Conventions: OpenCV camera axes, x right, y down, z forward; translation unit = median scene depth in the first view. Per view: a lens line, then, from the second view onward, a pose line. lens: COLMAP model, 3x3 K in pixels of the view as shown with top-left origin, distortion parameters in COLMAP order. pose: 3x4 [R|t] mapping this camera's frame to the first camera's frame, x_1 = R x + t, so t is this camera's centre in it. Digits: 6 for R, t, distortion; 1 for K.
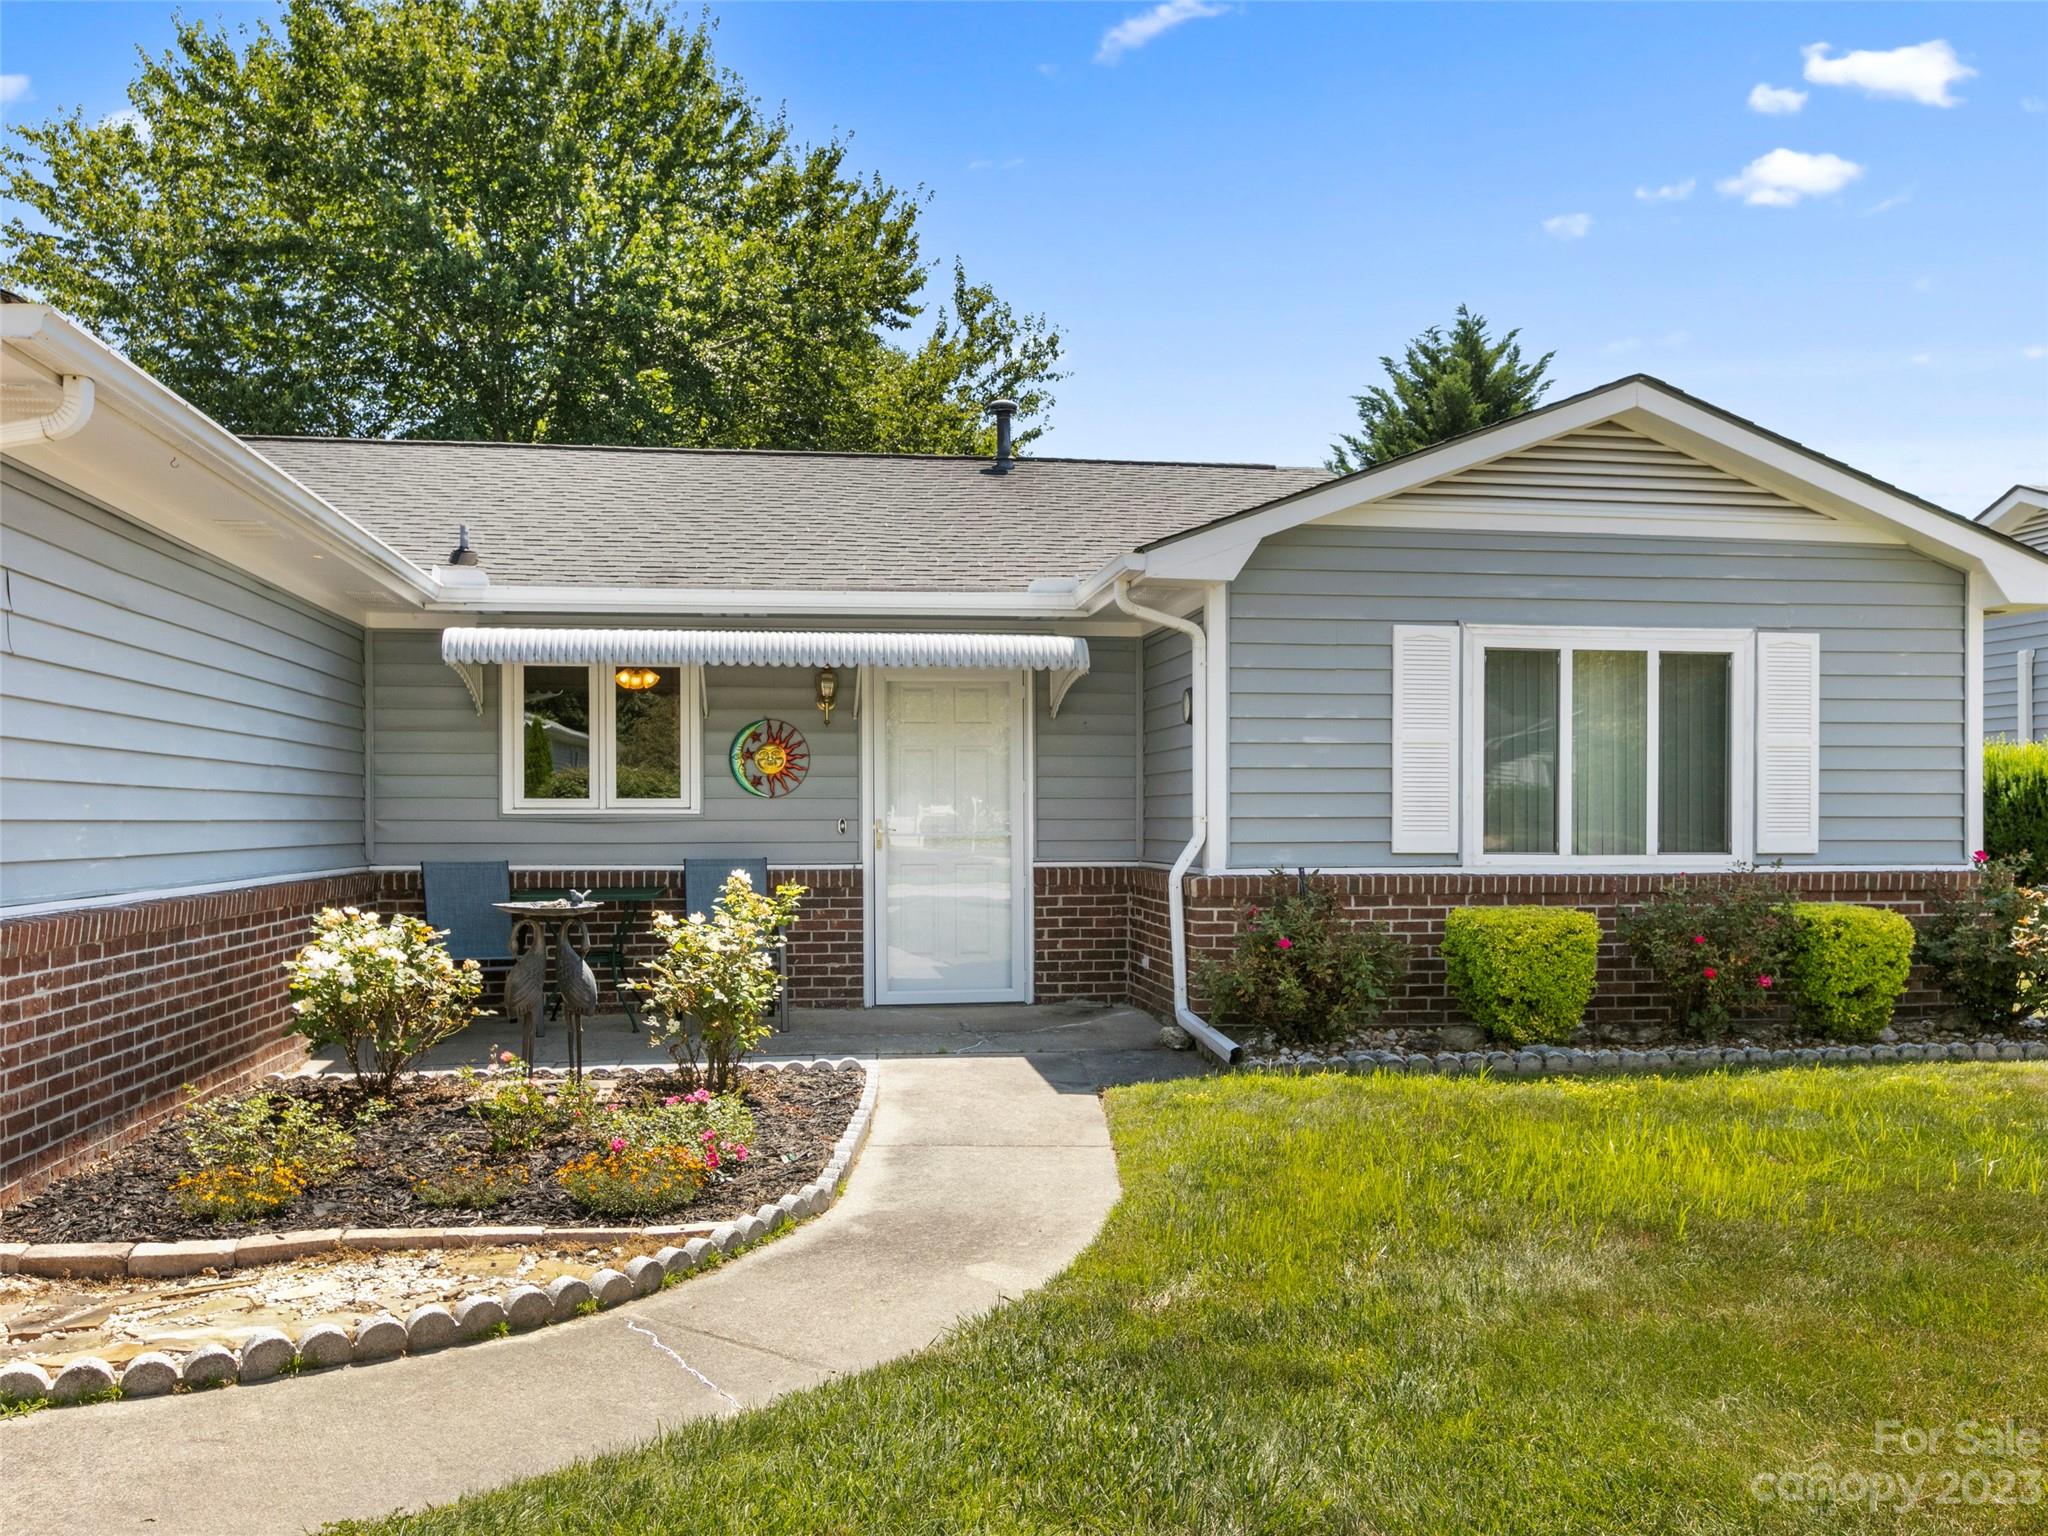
lens RADIAL K [[1668.1, 0, 1035.3], [0, 1668.1, 812.6], [0, 0, 1]] dist [0.008709, -0.006598]
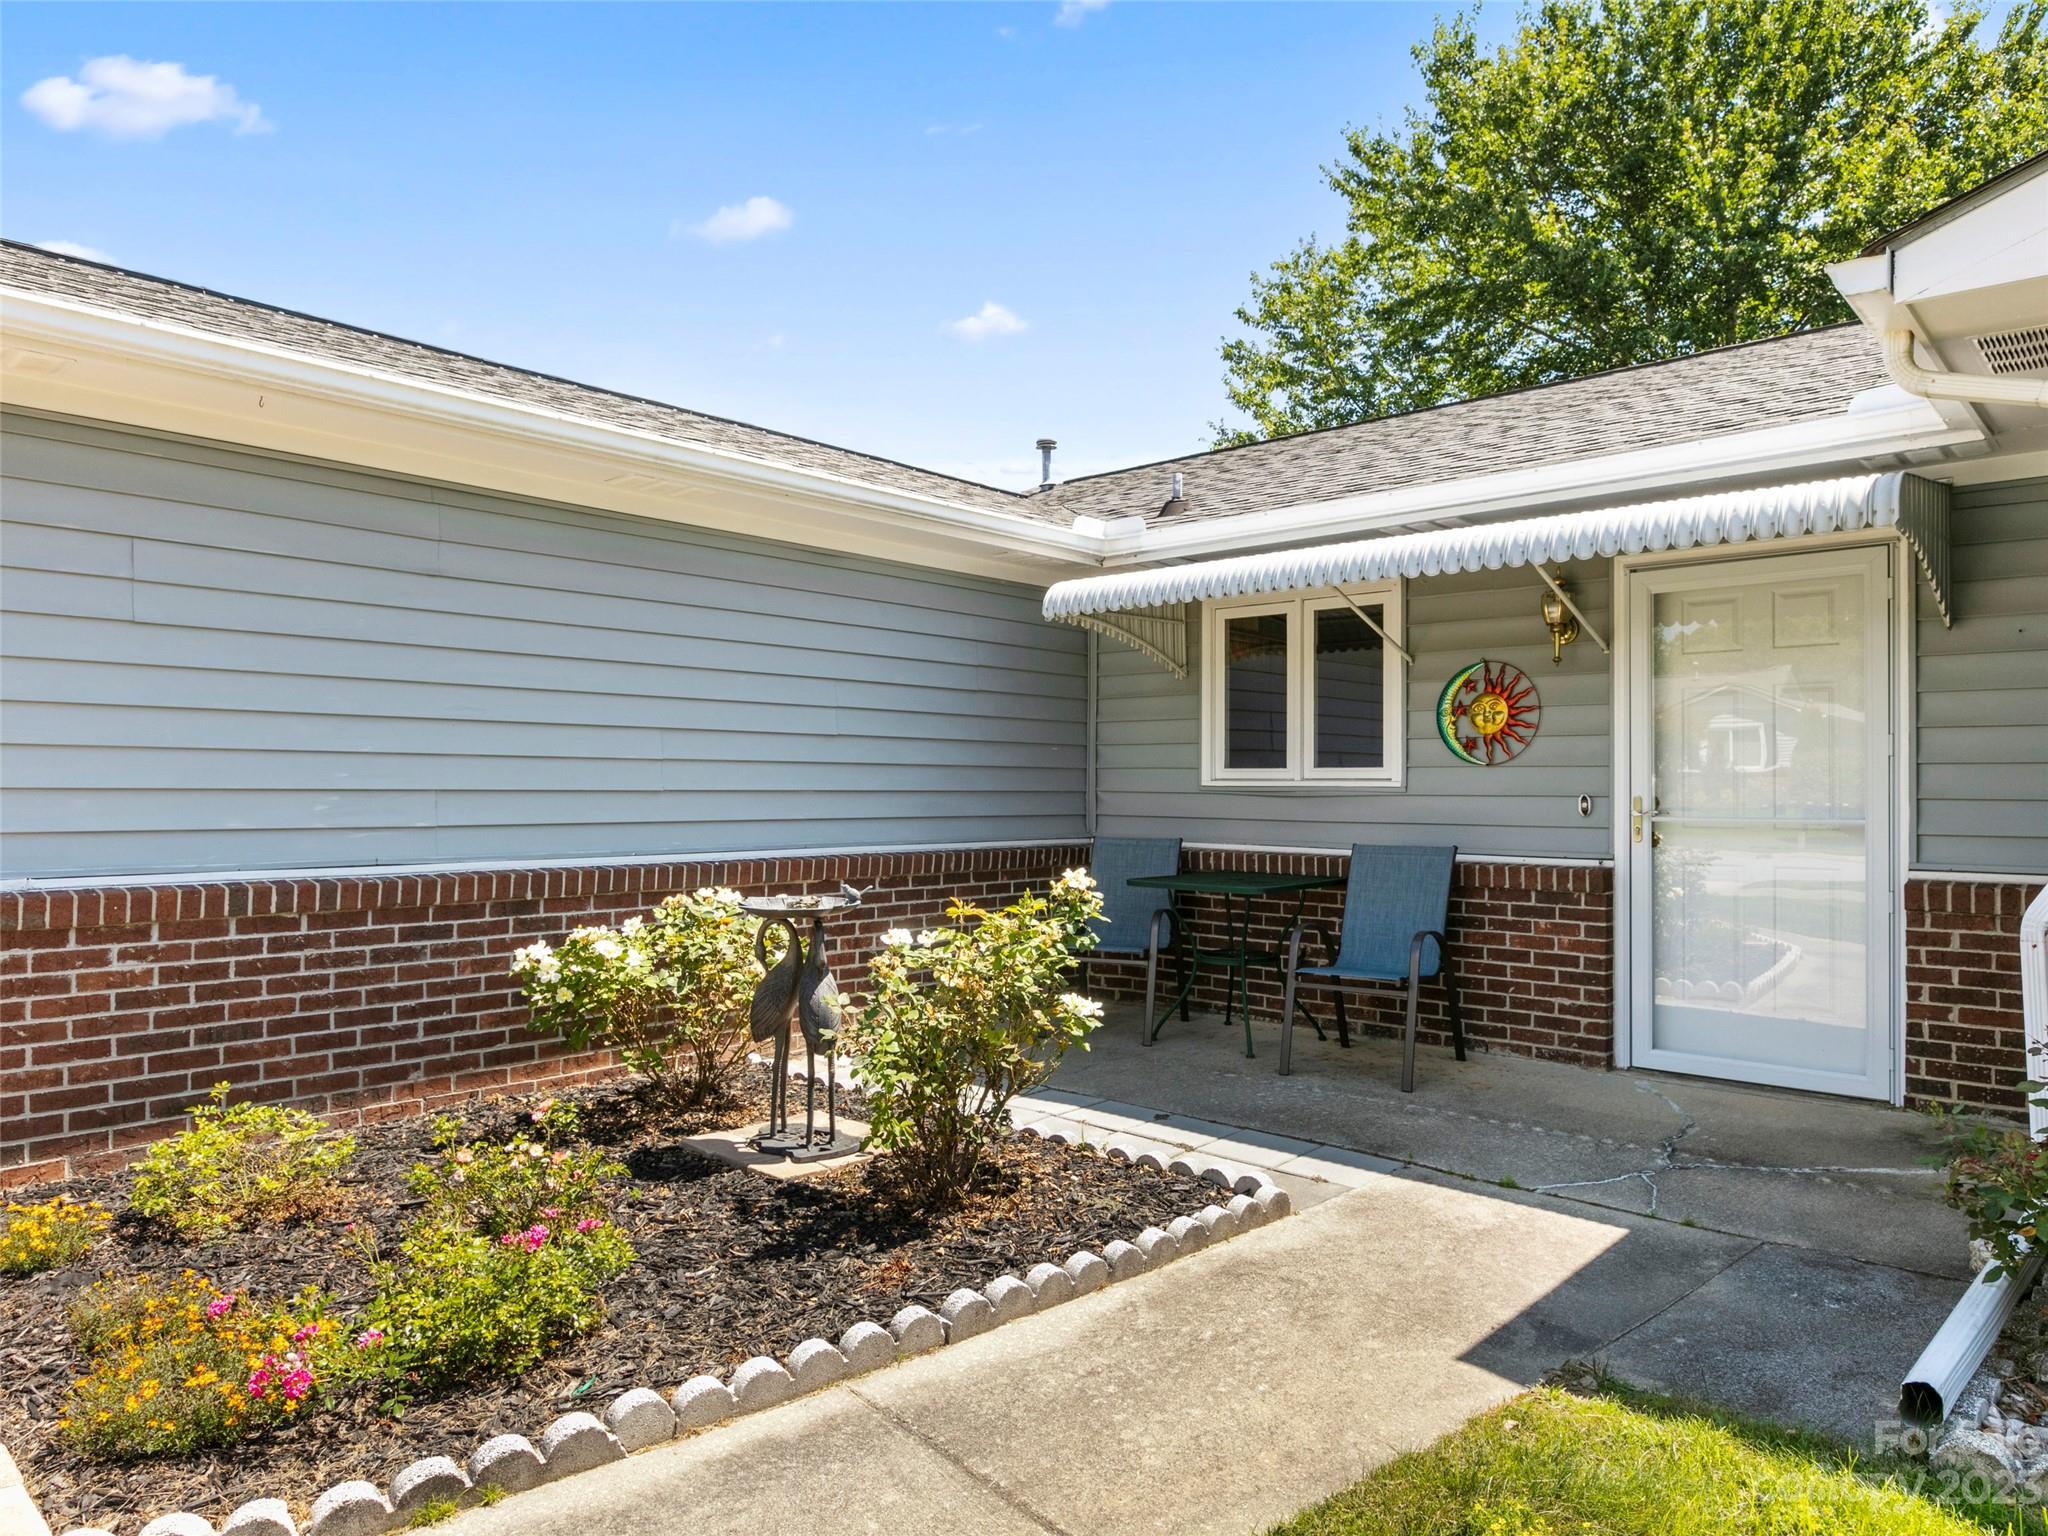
lens RADIAL K [[1320.4, 0, 1025.4], [0, 1320.4, 771.7], [0, 0, 1]] dist [0.002947, -0.001119]
pose [[0.642694, -0.003070, -0.766117, 0.162664], [-0.004191, 0.999963, -0.007523, -0.000899], [0.766112, 0.008046, 0.642657, 0.463493]]
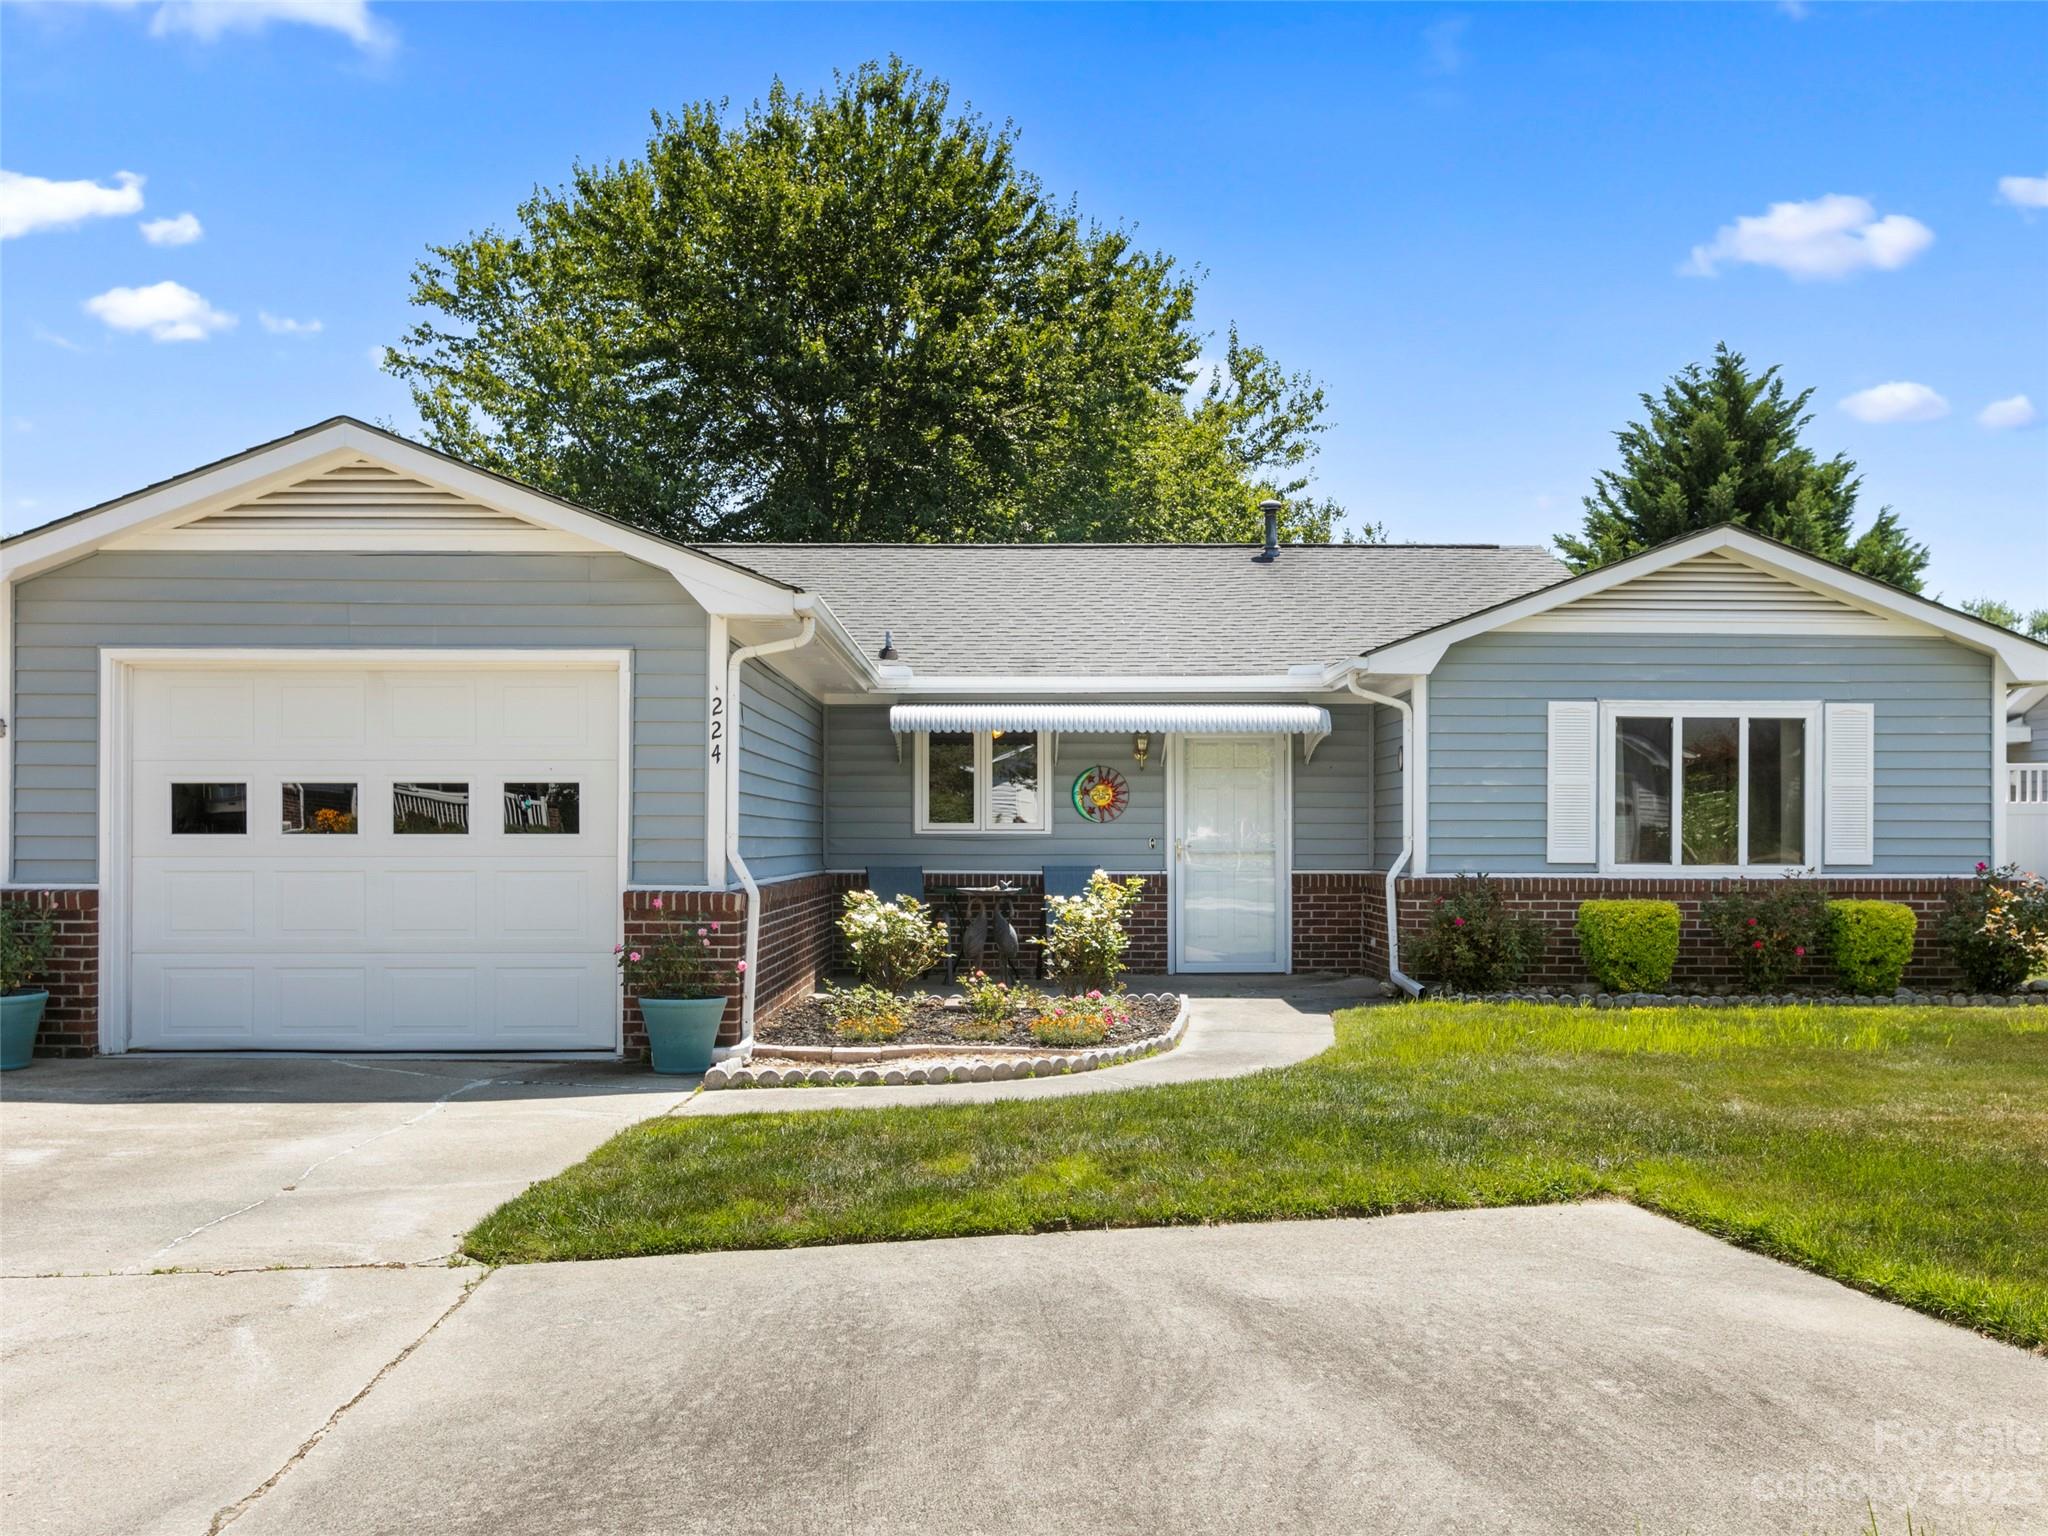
lens RADIAL K [[1796.7, 0, 1046.0], [0, 1796.7, 845.5], [0, 0, 1]] dist [0.010332, -0.026494]
pose [[0.989692, 0.003283, -0.143175, 0.010528], [-0.002386, 0.999976, 0.006437, 0.000672], [0.143193, -0.006029, 0.989676, -0.492798]]
